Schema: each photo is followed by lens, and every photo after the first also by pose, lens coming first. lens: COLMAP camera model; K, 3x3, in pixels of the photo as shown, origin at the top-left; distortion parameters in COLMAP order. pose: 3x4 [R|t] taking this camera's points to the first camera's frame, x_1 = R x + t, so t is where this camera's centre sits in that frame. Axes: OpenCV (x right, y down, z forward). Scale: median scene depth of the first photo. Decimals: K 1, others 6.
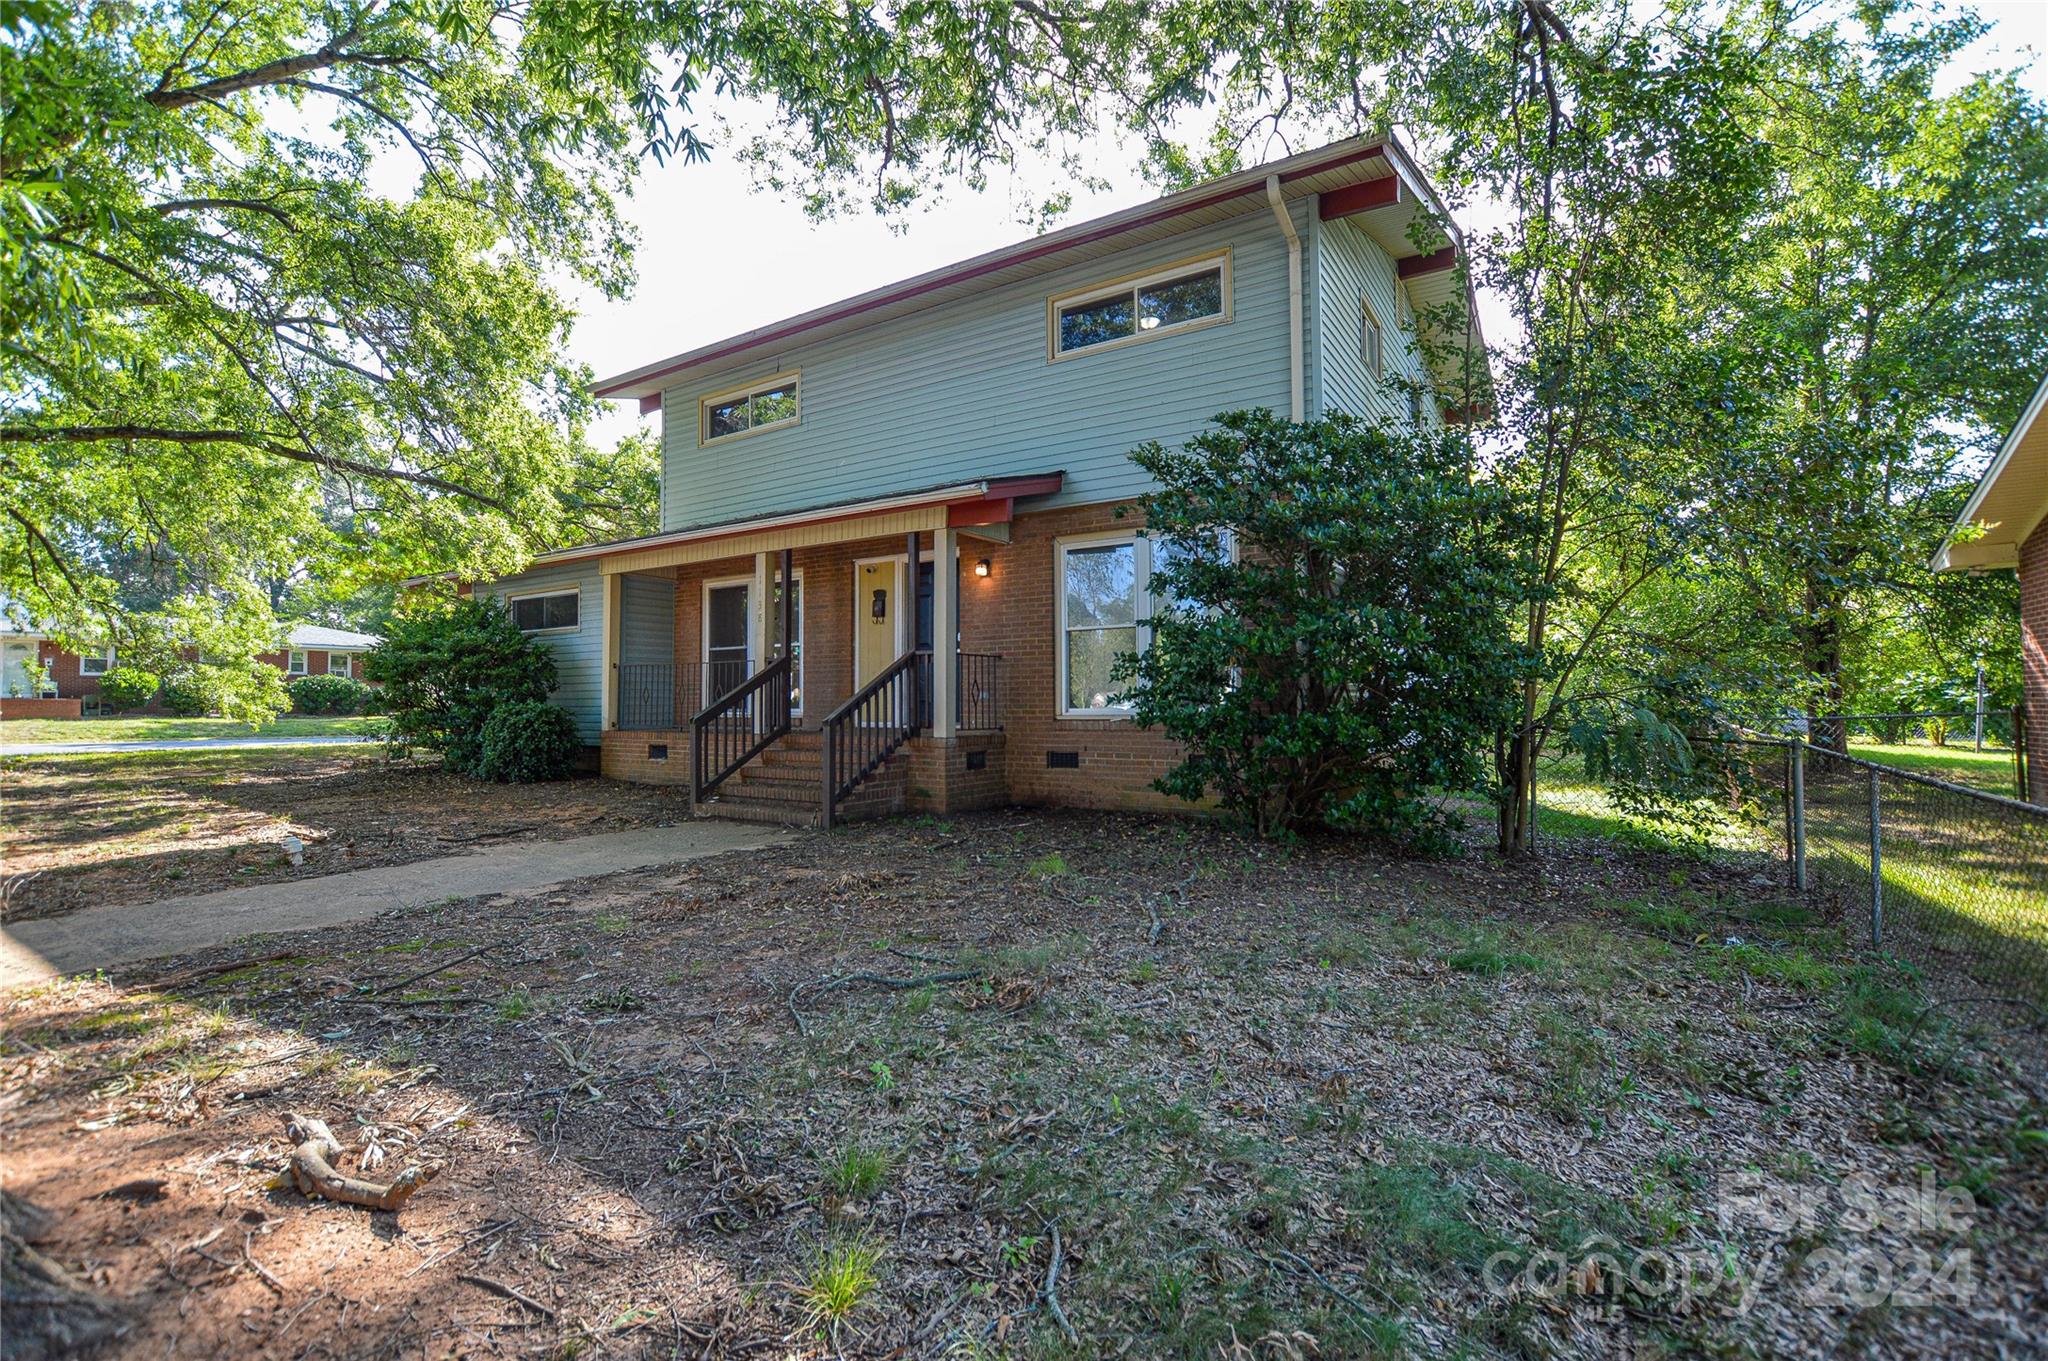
lens RADIAL K [[926.0, 0, 1021.6], [0, 926.0, 678.6], [0, 0, 1]] dist [-0.025038, 0.001299]
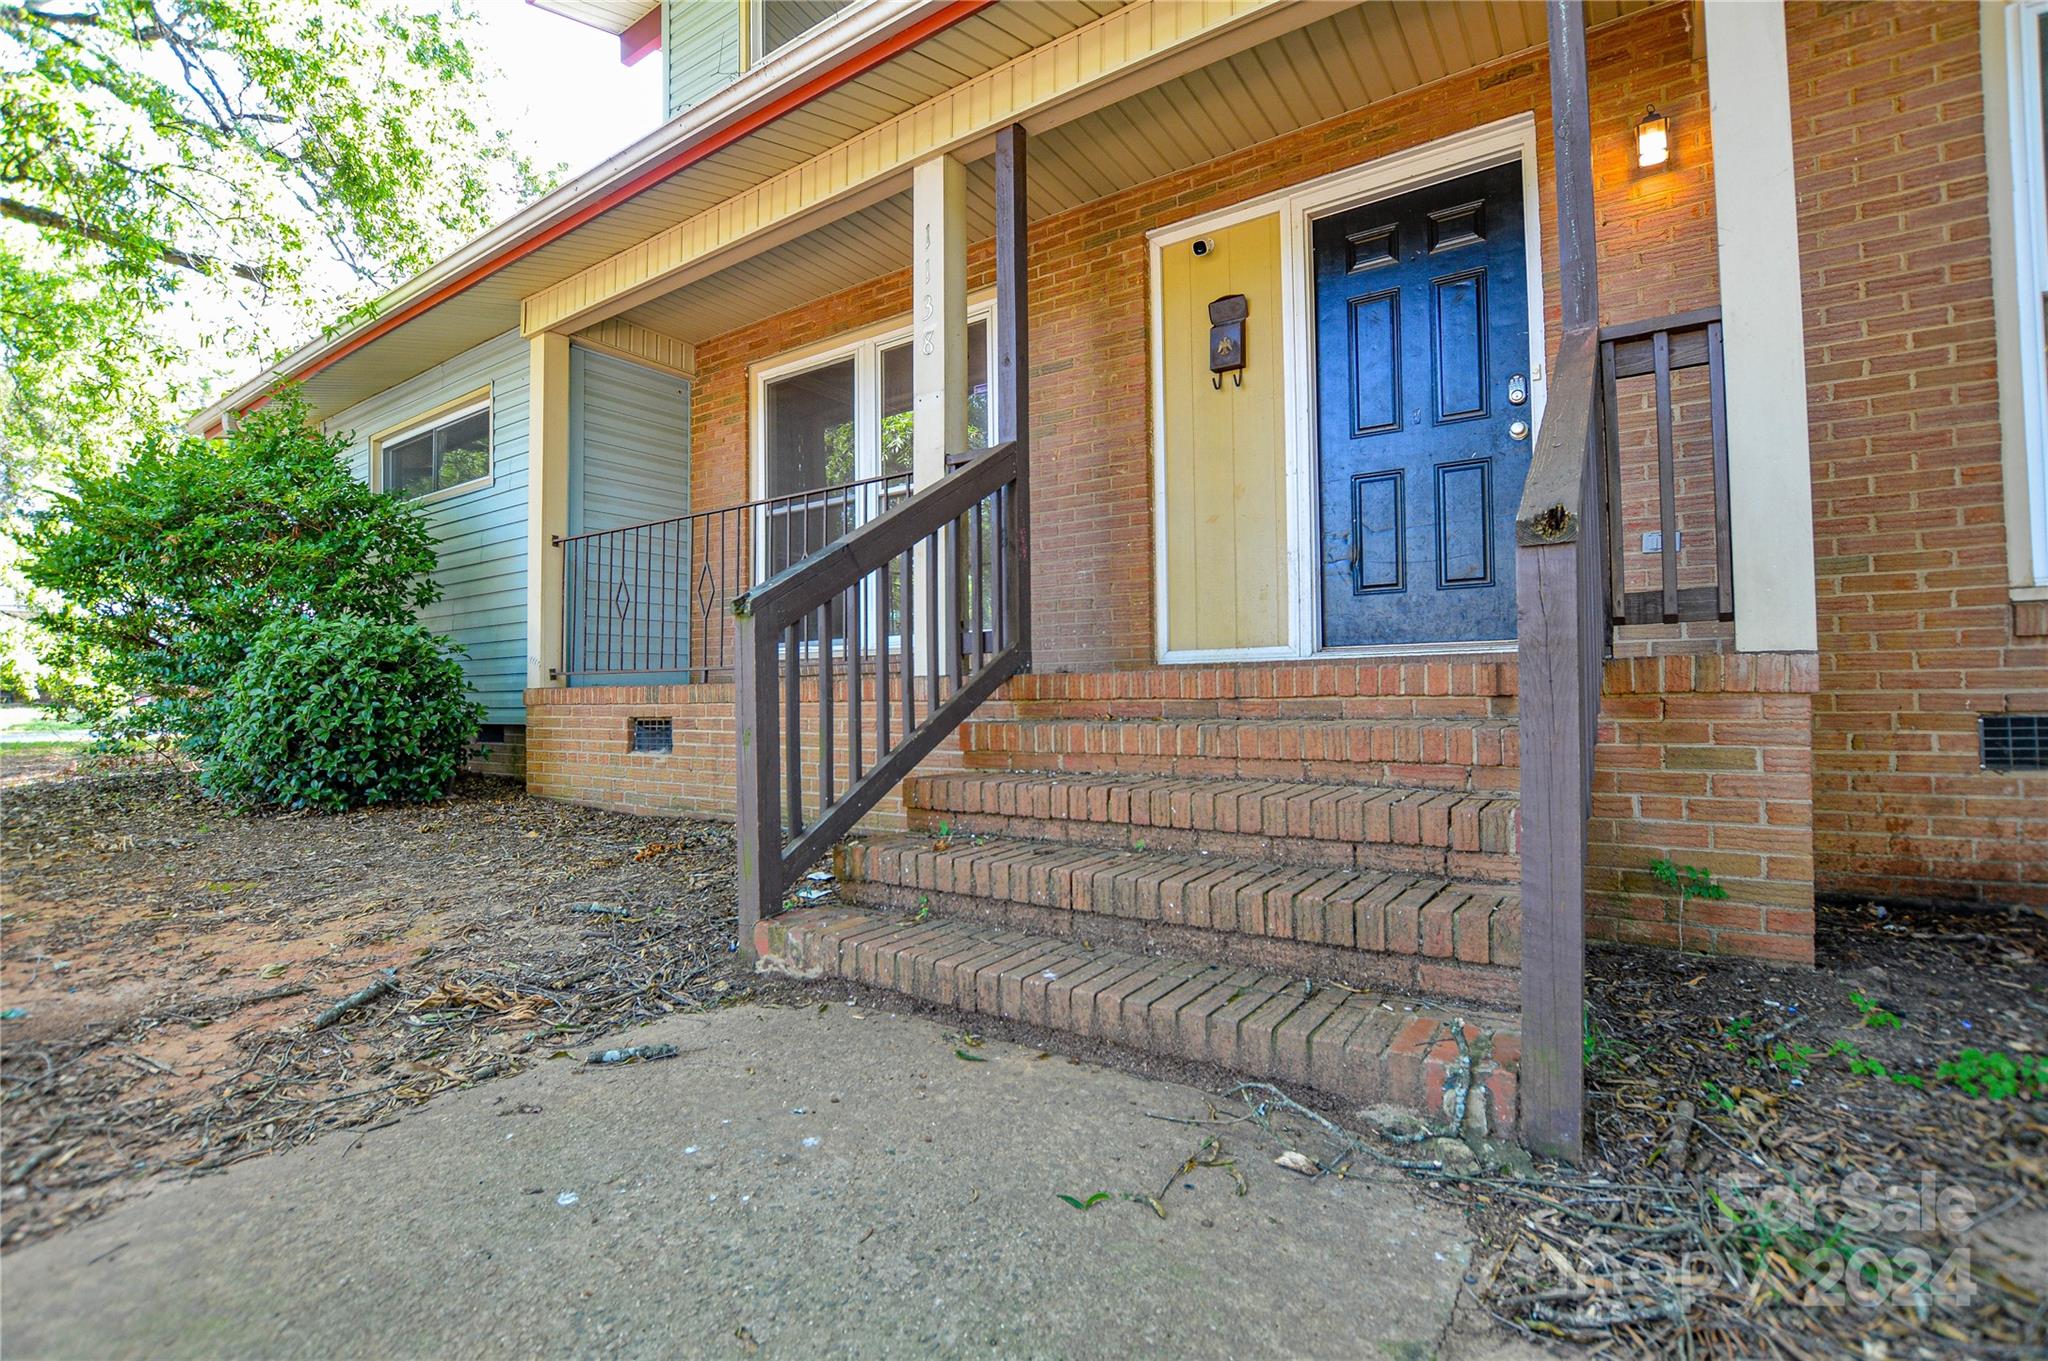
lens RADIAL K [[918.7, 0, 1029.2], [0, 918.7, 674.4], [0, 0, 1]] dist [-0.027347, 0.000423]
pose [[0.999797, -0.008587, -0.018237, -0.228513], [0.008642, 0.999958, 0.002973, 0.055215], [0.018210, -0.003130, 0.999829, 0.624353]]
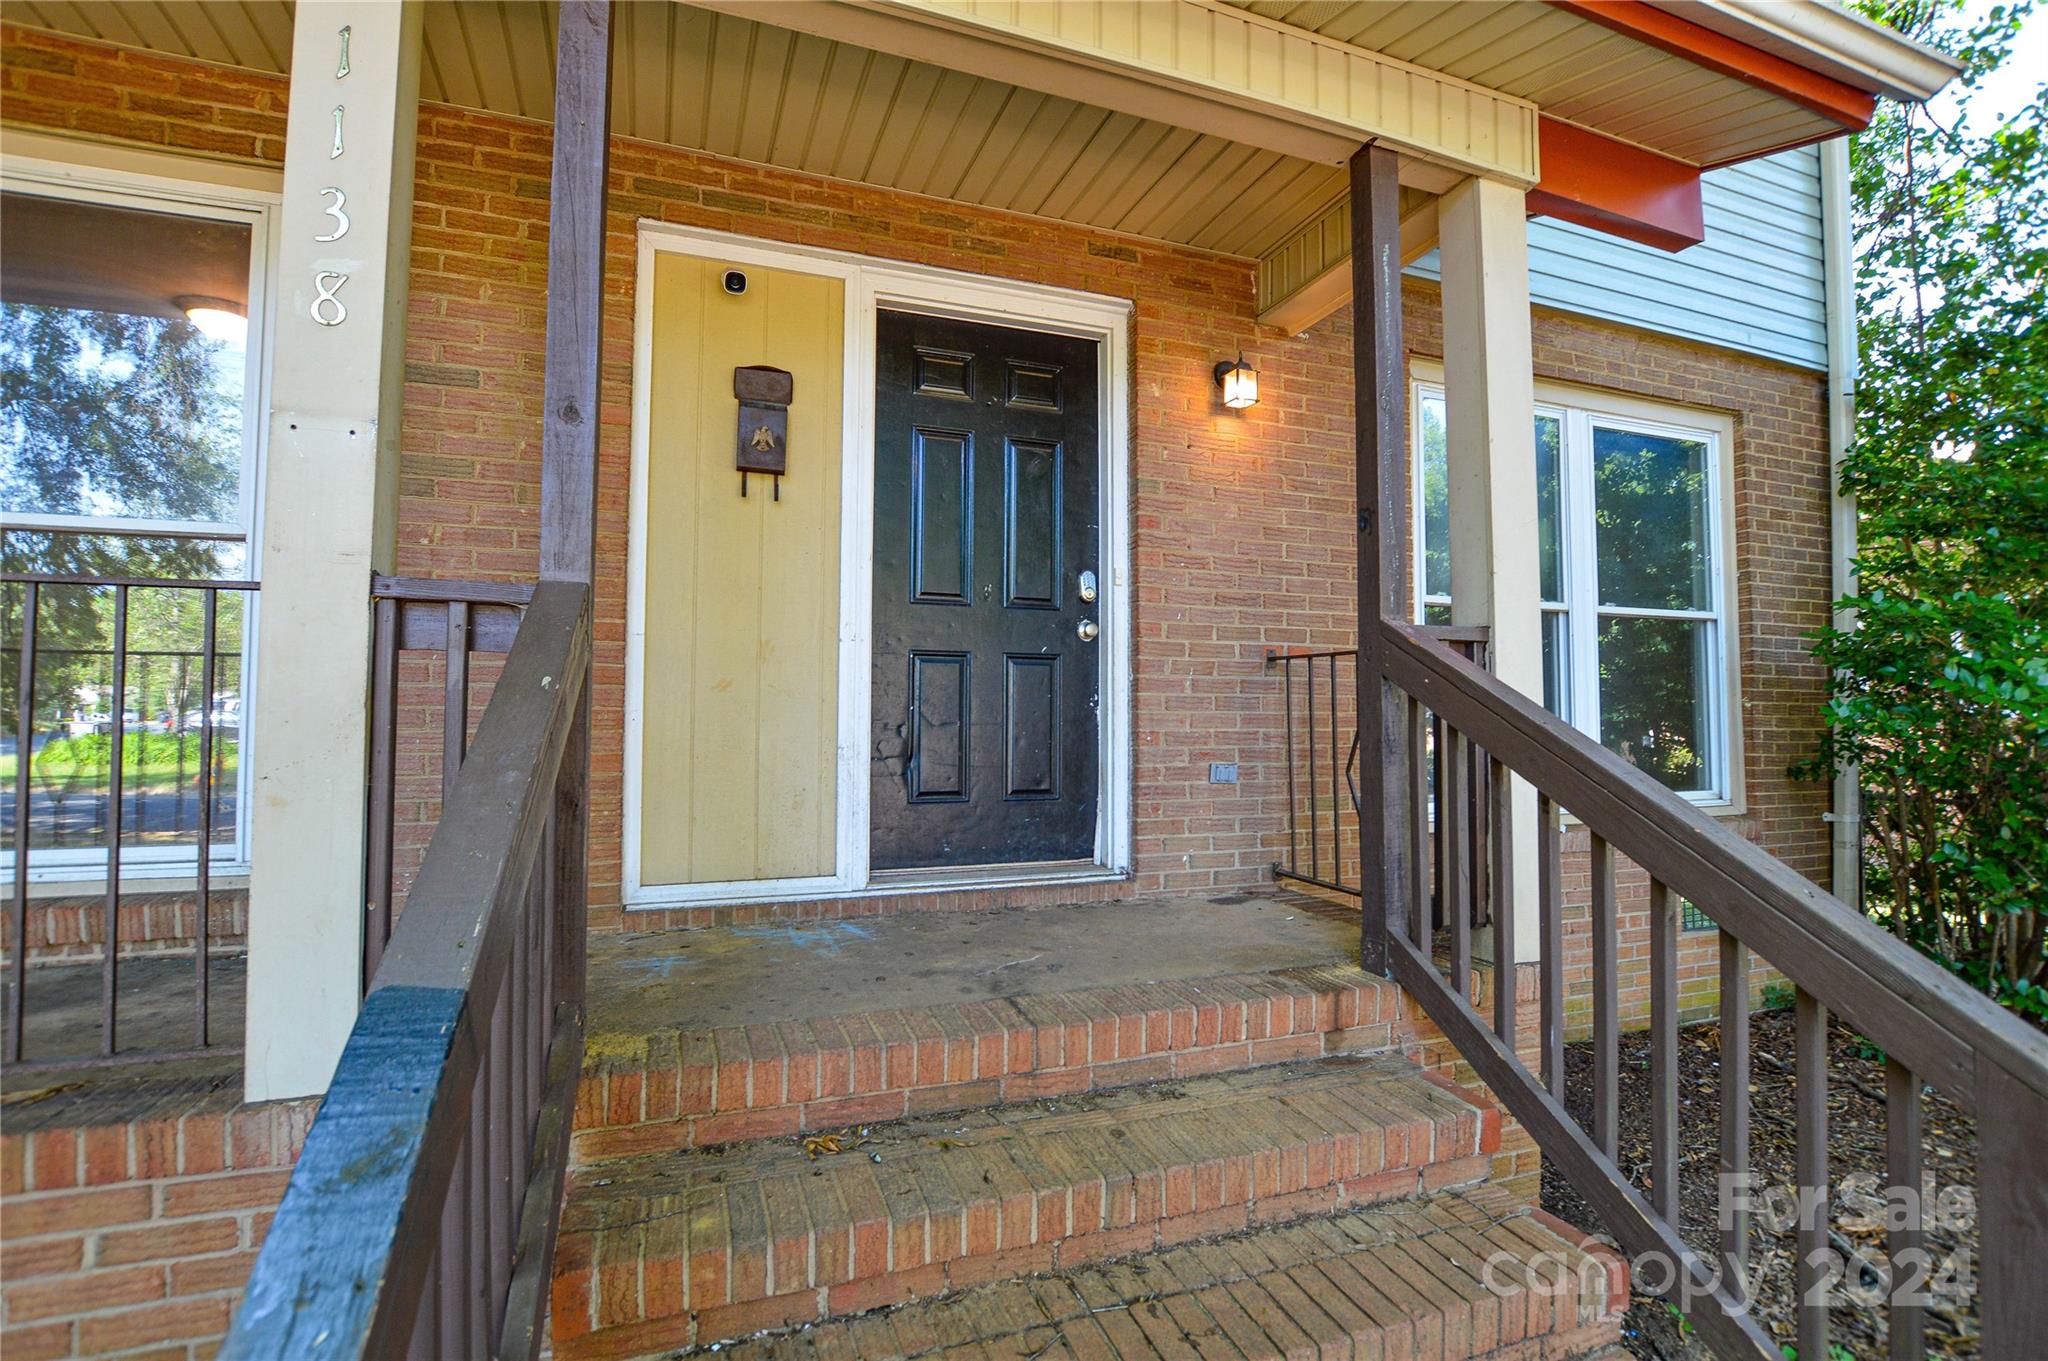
lens RADIAL K [[926.0, 0, 1021.6], [0, 926.0, 678.6], [0, 0, 1]] dist [-0.025038, 0.001299]
pose [[0.600513, 0.036928, 0.798762, -0.314434], [-0.026842, 0.999301, -0.026019, -0.004551], [-0.799164, -0.005816, 0.601084, 0.784555]]
